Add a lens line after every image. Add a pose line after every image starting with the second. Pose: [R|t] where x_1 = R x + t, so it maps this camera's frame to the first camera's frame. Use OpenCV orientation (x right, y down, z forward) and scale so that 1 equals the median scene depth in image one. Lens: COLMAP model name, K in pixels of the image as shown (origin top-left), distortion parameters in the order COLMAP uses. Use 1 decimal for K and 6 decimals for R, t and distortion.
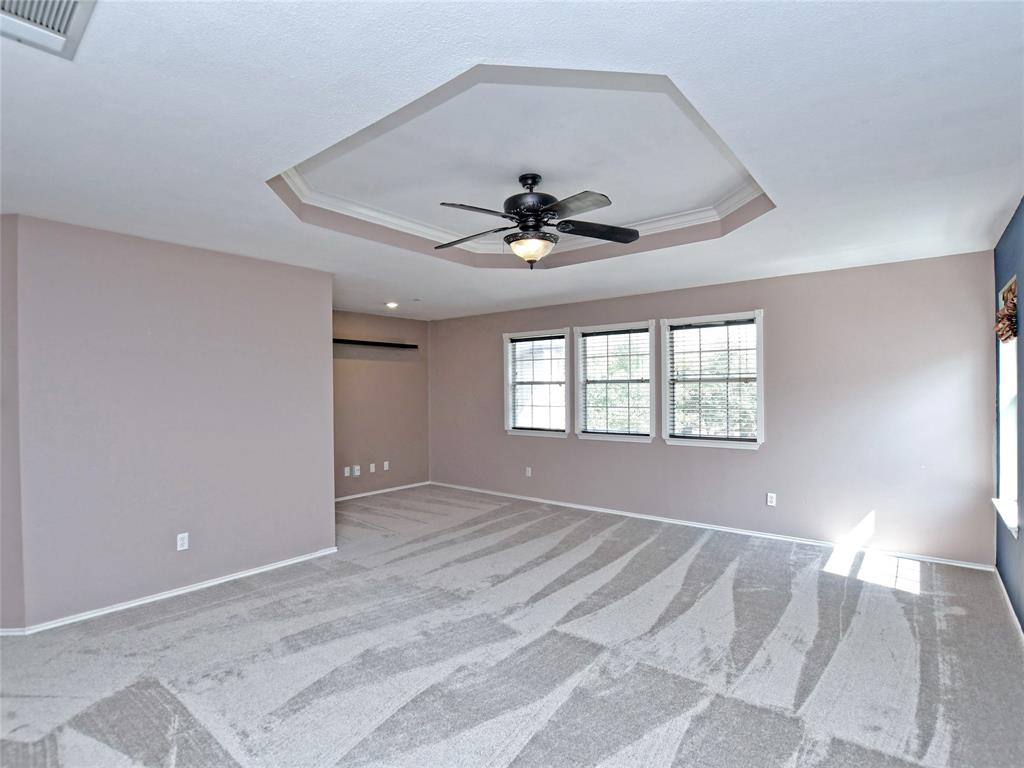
lens RADIAL K [[521.6, 0, 504.3], [0, 521.6, 389.1], [0, 0, 1]] dist [-0.020077, 0.000510]
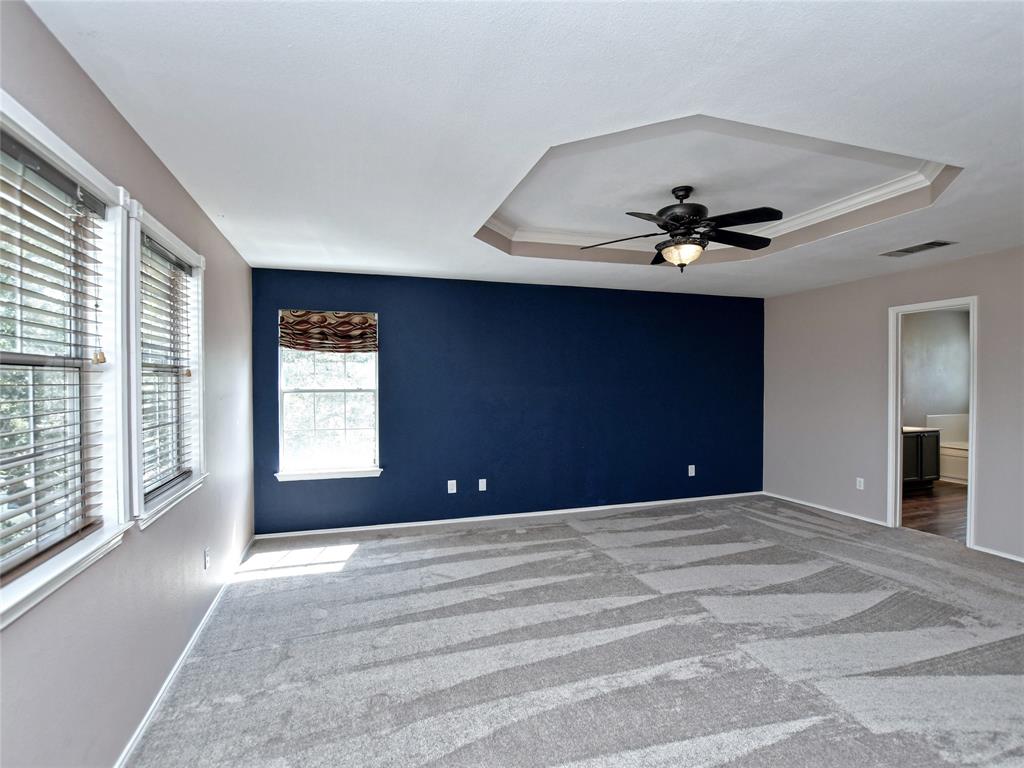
lens RADIAL K [[511.9, 0, 511.9], [0, 511.9, 388.0], [0, 0, 1]] dist [-0.028266, 0.000505]
pose [[-0.838131, 0.004292, 0.545453, -0.145482], [0.013208, 0.999836, 0.012427, -0.001065], [-0.545310, 0.017620, -0.838050, 1.299821]]
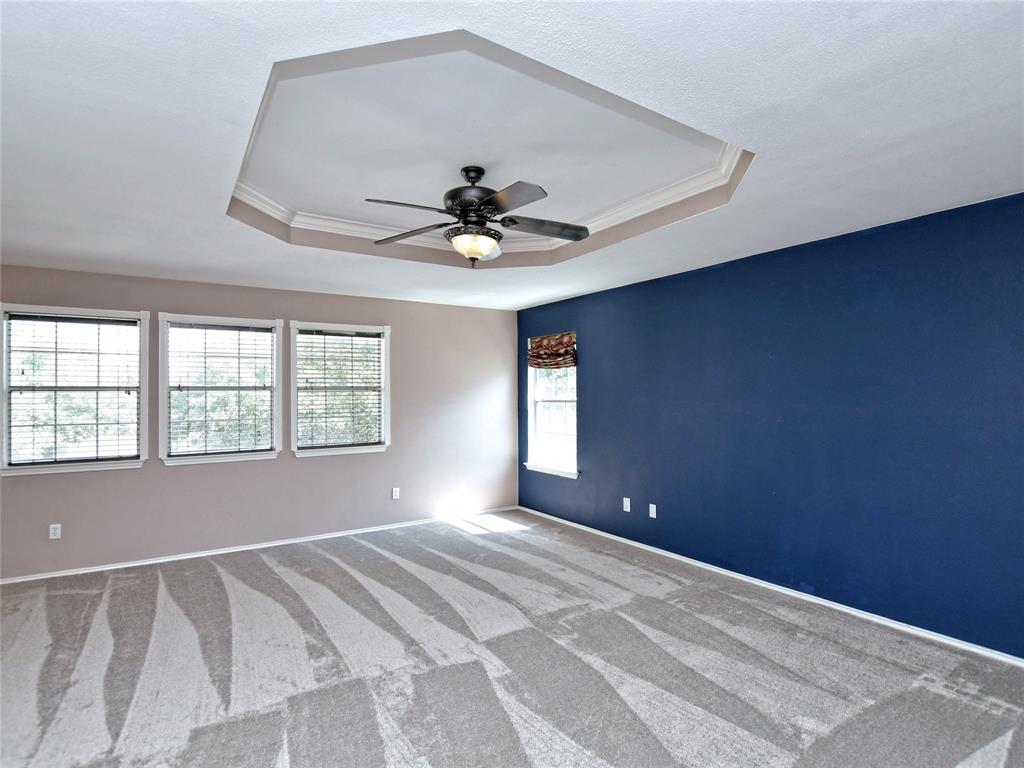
lens RADIAL K [[527.3, 0, 512.0], [0, 527.3, 384.0], [0, 0, 1]] dist [-0.032009, 0.000675]
pose [[0.303709, 0.022930, 0.952489, -0.510519], [0.007245, 0.999626, -0.026375, 0.004506], [-0.952737, 0.014912, 0.303429, 0.397743]]
